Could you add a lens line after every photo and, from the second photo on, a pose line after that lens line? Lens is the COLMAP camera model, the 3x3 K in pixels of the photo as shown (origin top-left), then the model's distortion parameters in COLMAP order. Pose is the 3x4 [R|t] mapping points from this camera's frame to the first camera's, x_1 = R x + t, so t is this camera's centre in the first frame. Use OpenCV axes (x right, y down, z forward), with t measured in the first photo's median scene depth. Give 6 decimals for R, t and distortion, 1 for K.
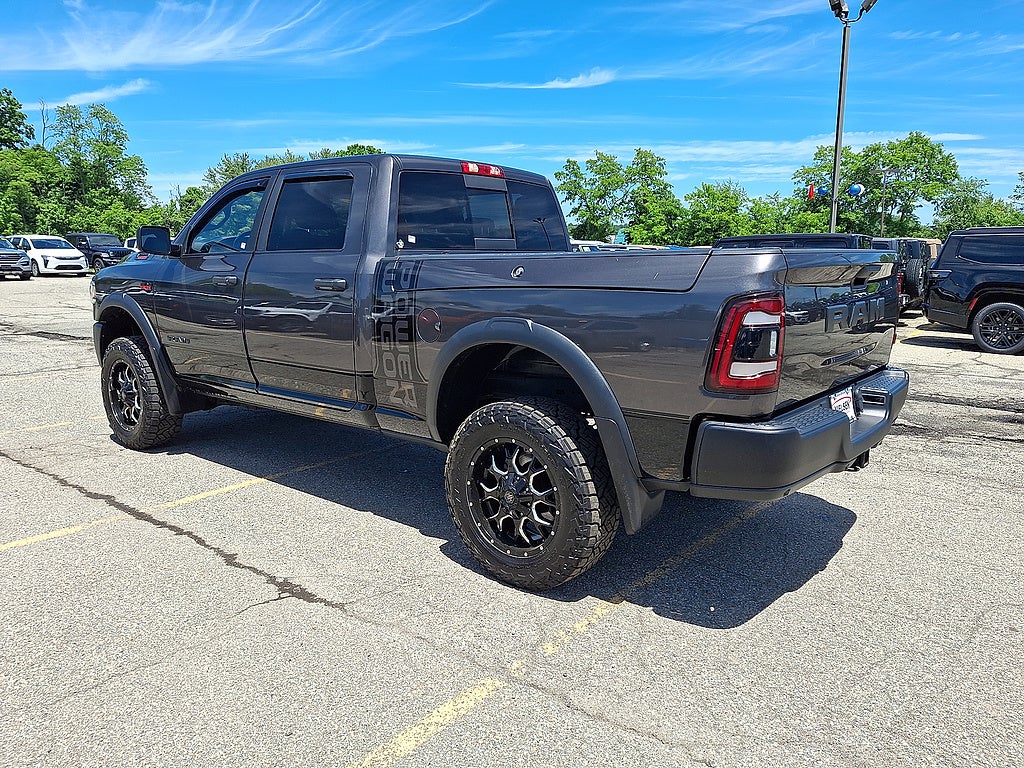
lens RADIAL K [[764.7, 0, 503.0], [0, 764.7, 382.5], [0, 0, 1]] dist [-0.009268, 0.001289]
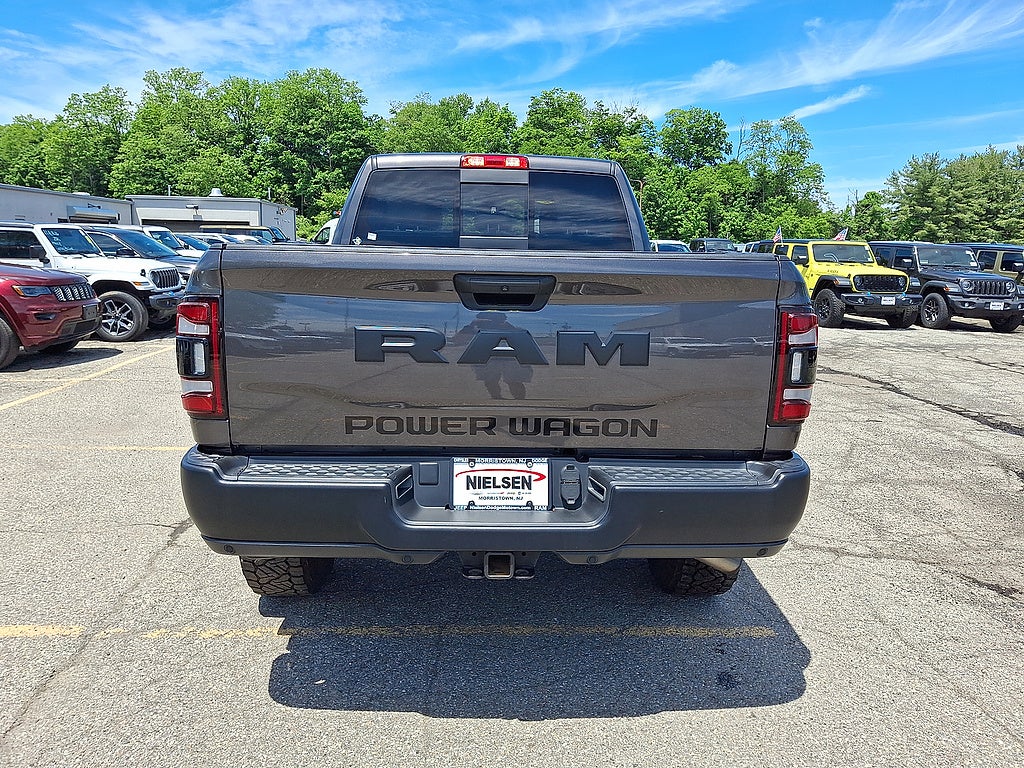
lens RADIAL K [[767.5, 0, 512.0], [0, 767.5, 384.0], [0, 0, 1]] dist [-0.010609, -0.004144]
pose [[0.660681, 0.138572, -0.737766, 0.387018], [-0.143326, 0.988020, 0.057226, -0.038546], [0.736857, 0.067933, 0.672627, 0.228319]]
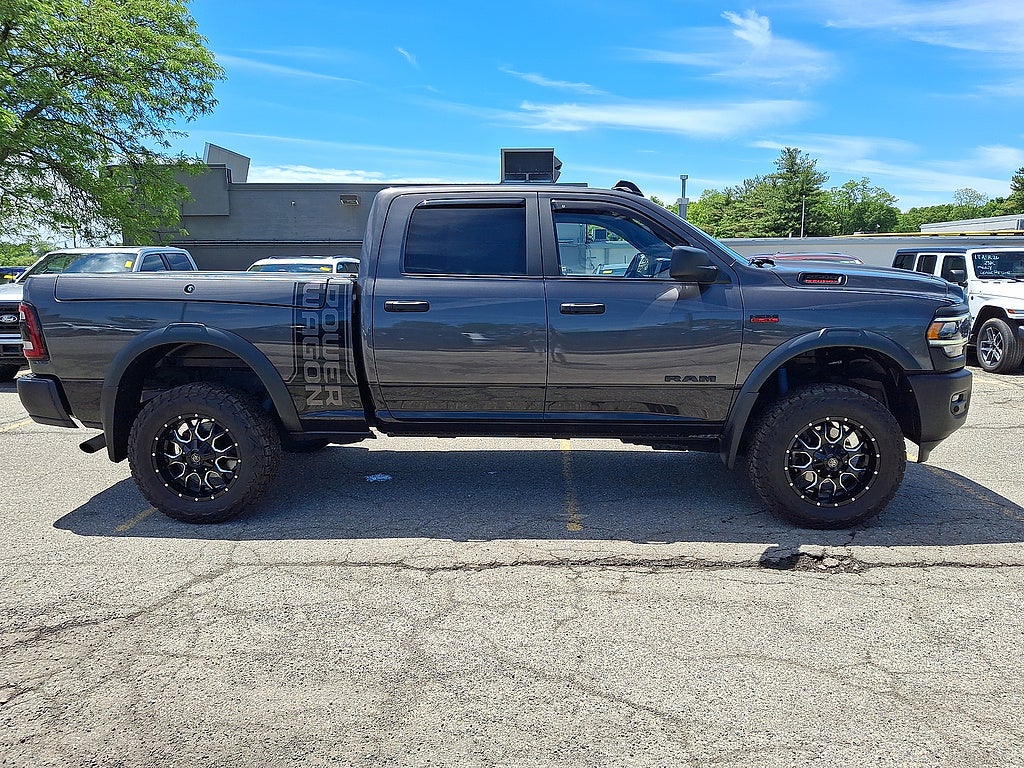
lens RADIAL K [[768.7, 0, 512.0], [0, 768.7, 384.0], [0, 0, 1]] dist [0.050885, -0.076383]
pose [[-0.811368, 0.090111, -0.577548, 0.293830], [-0.097066, 0.953558, 0.285140, -0.202081], [0.576420, 0.287414, -0.764940, 1.140077]]
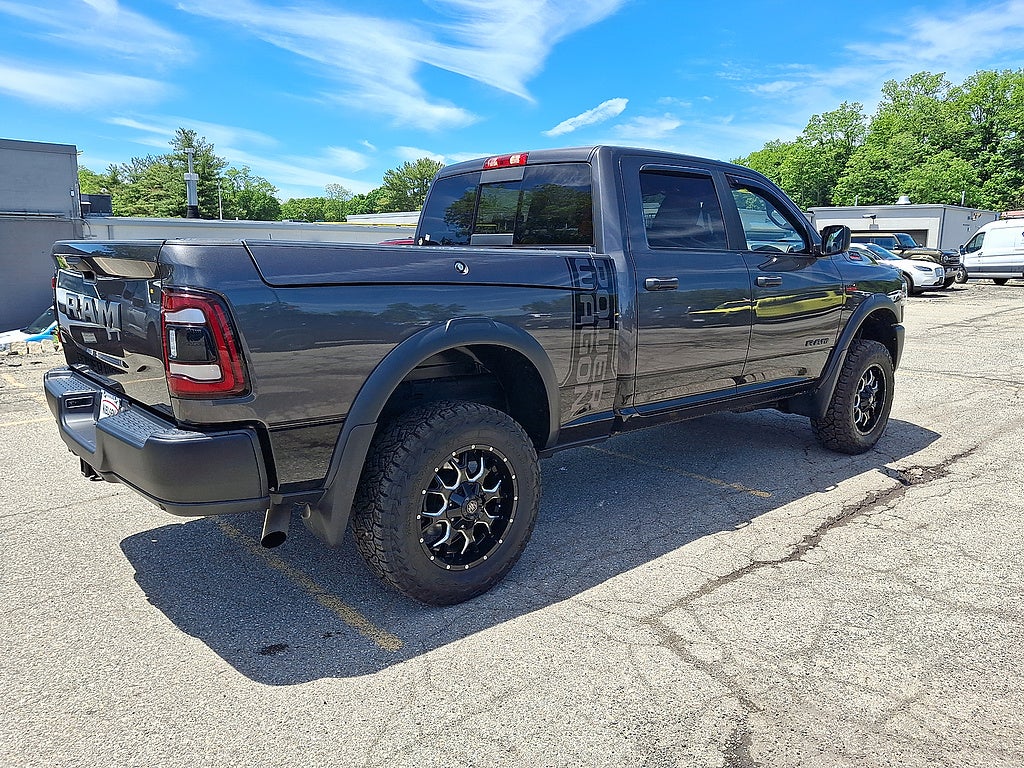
lens RADIAL K [[774.0, 0, 512.0], [0, 774.0, 384.0], [0, 0, 1]] dist [-0.010052, -0.005082]
pose [[-0.163363, 0.162454, -0.973099, 0.525767], [-0.175594, 0.965813, 0.190716, -0.108341], [0.970814, 0.202026, -0.129252, 0.655060]]
